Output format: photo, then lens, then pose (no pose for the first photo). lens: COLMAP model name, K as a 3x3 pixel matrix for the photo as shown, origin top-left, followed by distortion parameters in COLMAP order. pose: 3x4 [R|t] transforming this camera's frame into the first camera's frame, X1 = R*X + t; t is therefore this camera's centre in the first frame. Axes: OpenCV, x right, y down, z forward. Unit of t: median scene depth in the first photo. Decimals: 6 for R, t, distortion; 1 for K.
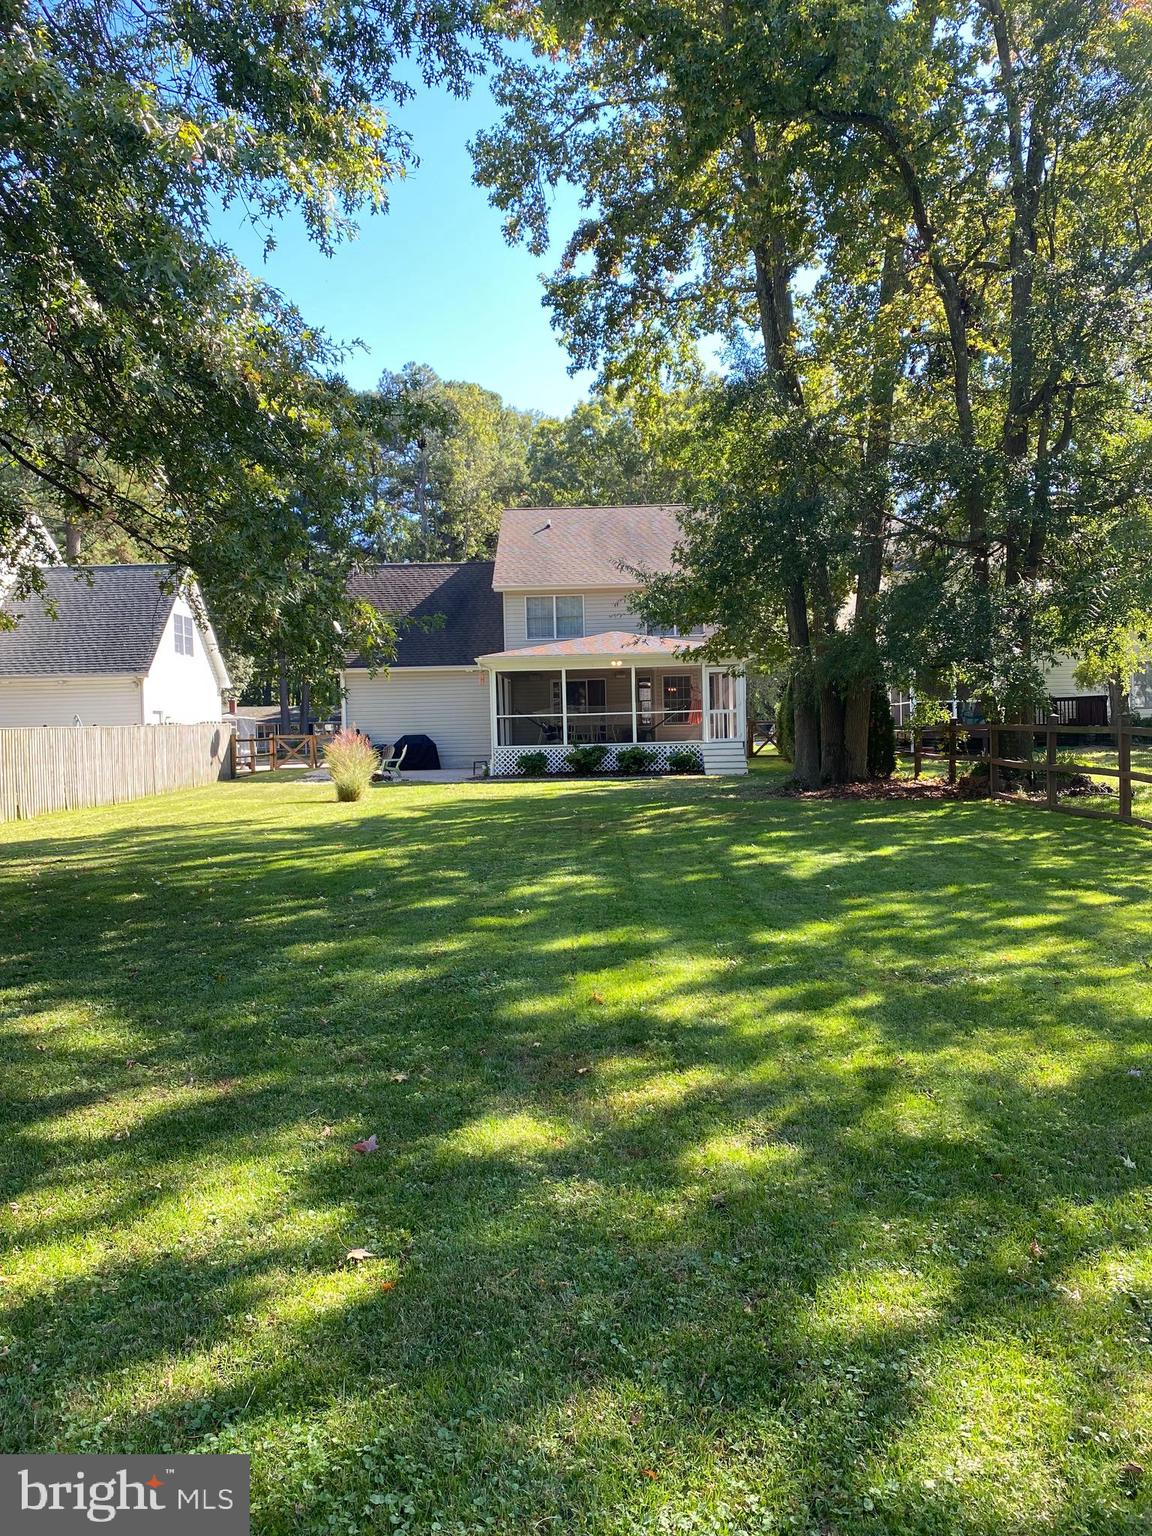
lens RADIAL K [[1178.2, 0, 575.6], [0, 1178.2, 770.0], [0, 0, 1]] dist [0.035063, -0.045954]
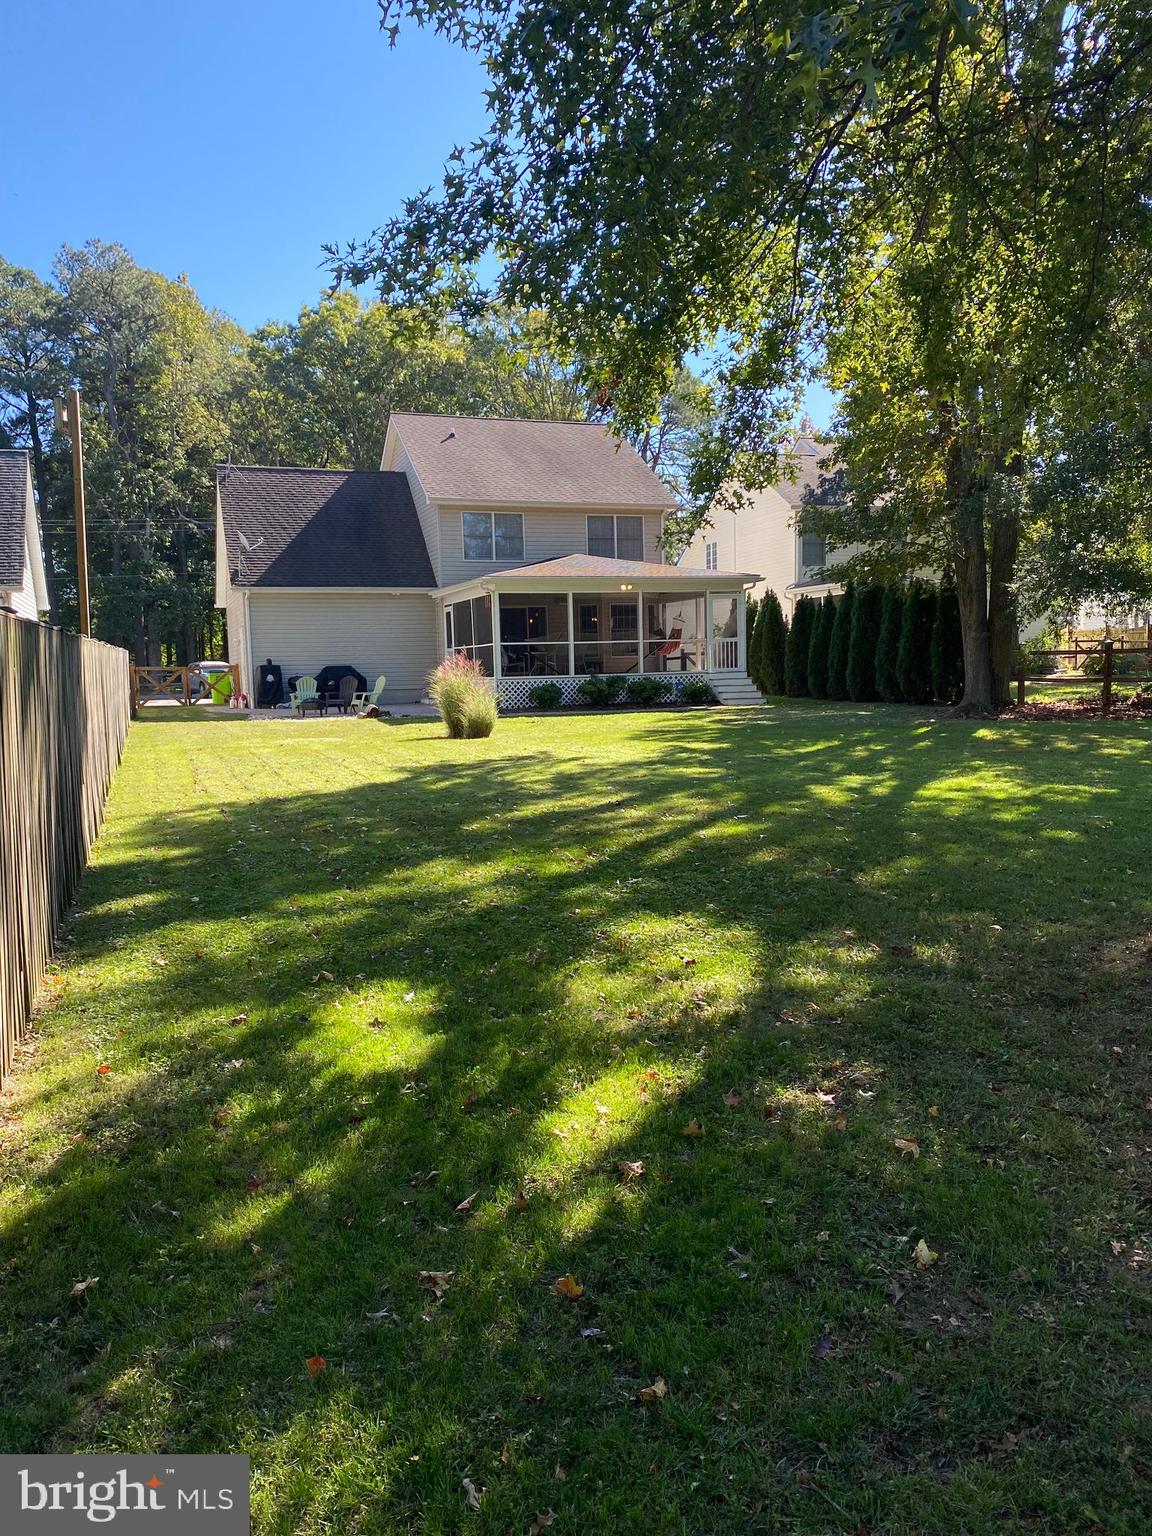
lens RADIAL K [[1178.2, 0, 576.3], [0, 1178.2, 765.6], [0, 0, 1]] dist [0.035063, -0.045954]
pose [[0.933627, -0.025672, 0.357324, -0.337116], [0.009672, 0.998872, 0.046491, 0.006655], [-0.358115, -0.039949, 0.932823, 0.137418]]
